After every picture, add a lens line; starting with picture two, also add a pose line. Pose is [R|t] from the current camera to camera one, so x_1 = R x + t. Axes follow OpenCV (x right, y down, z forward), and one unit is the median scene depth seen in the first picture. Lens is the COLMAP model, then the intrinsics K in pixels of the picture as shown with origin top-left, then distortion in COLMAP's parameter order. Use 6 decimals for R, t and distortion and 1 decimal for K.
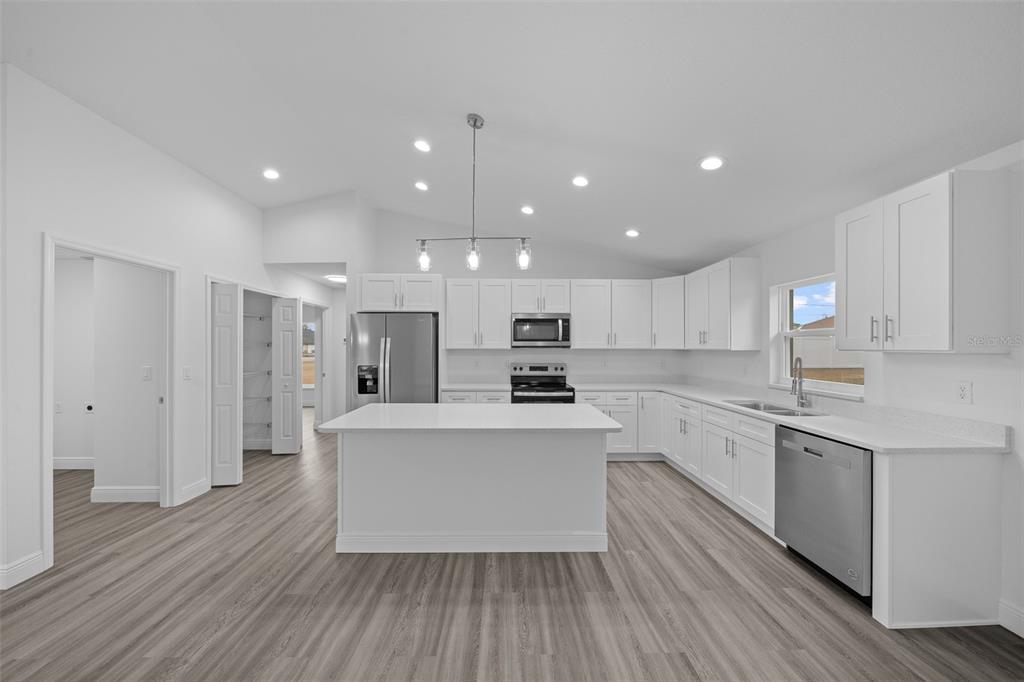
lens RADIAL K [[353.6, 0, 509.4], [0, 353.6, 345.0], [0, 0, 1]] dist [-0.005284, -0.000261]
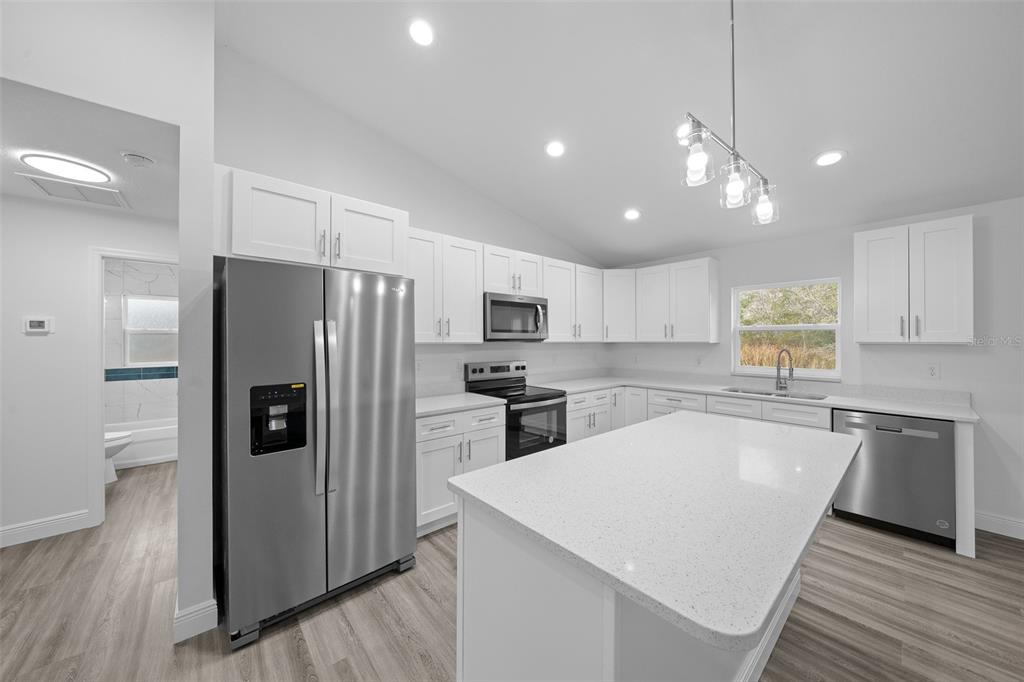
lens RADIAL K [[353.6, 0, 522.2], [0, 353.6, 339.0], [0, 0, 1]] dist [-0.005284, -0.000261]
pose [[0.761745, -0.000088, 0.647877, -0.497315], [-0.001719, 0.999996, 0.002158, 0.001070], [-0.647875, -0.002758, 0.761741, 0.533978]]
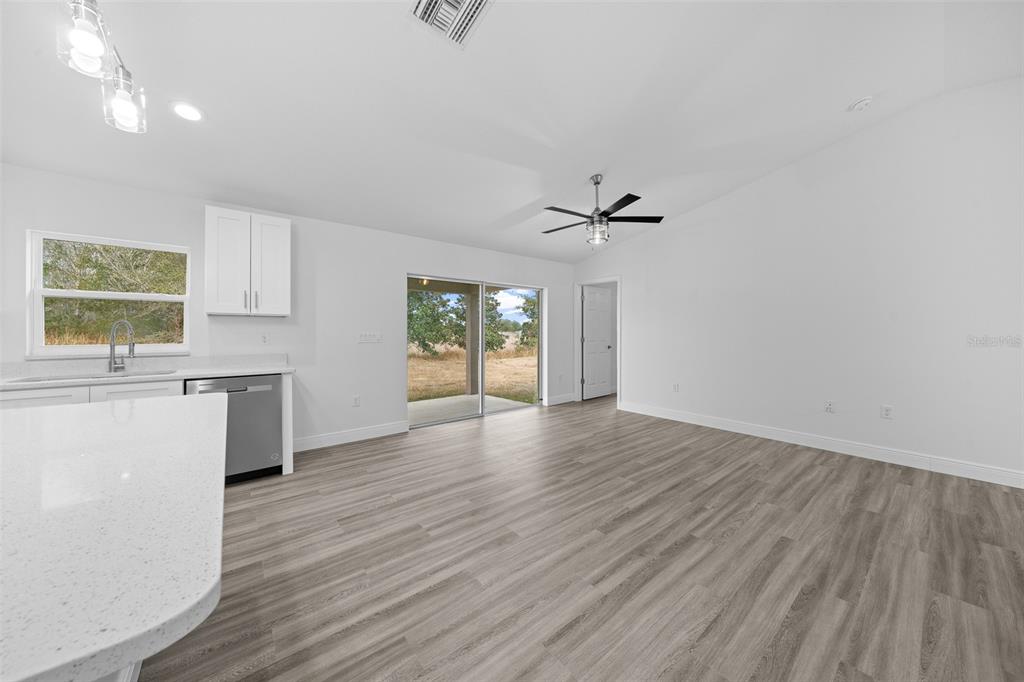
lens RADIAL K [[353.6, 0, 504.7], [0, 353.6, 334.5], [0, 0, 1]] dist [-0.005284, -0.000261]
pose [[-0.595173, -0.006245, 0.803574, -0.467697], [-0.005953, 0.999977, 0.003362, 0.049799], [-0.803576, -0.002783, -0.595196, 0.580138]]
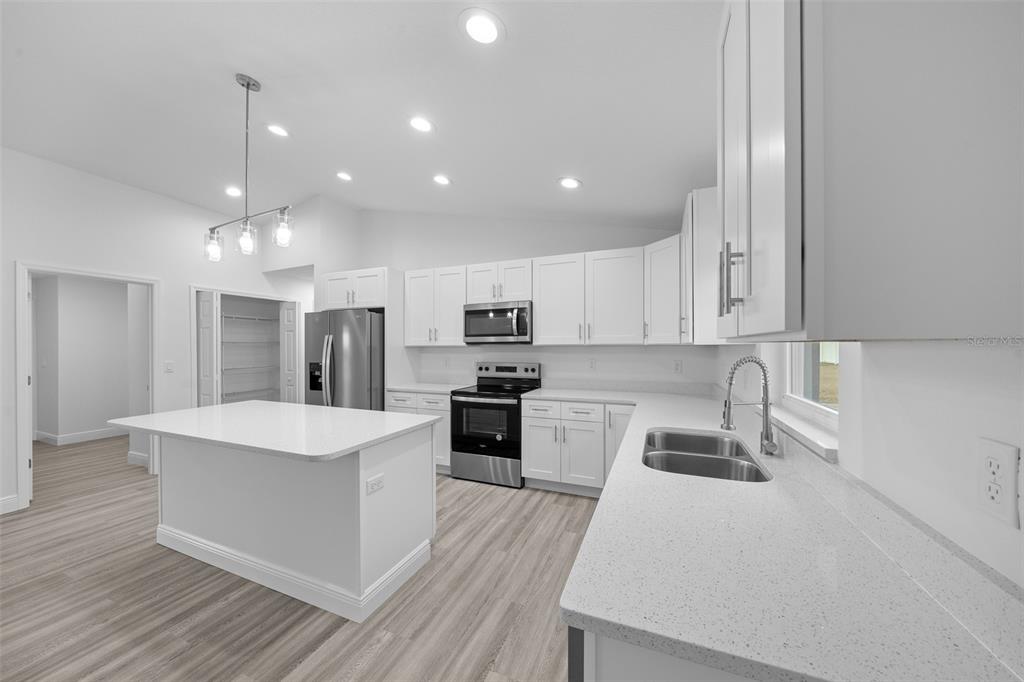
lens RADIAL K [[353.6, 0, 504.2], [0, 353.6, 347.8], [0, 0, 1]] dist [-0.005284, -0.000261]
pose [[0.914603, -0.004402, -0.404328, 0.561991], [0.008528, 0.999928, 0.008406, 0.011829], [0.404262, -0.011136, 0.914575, 0.311959]]
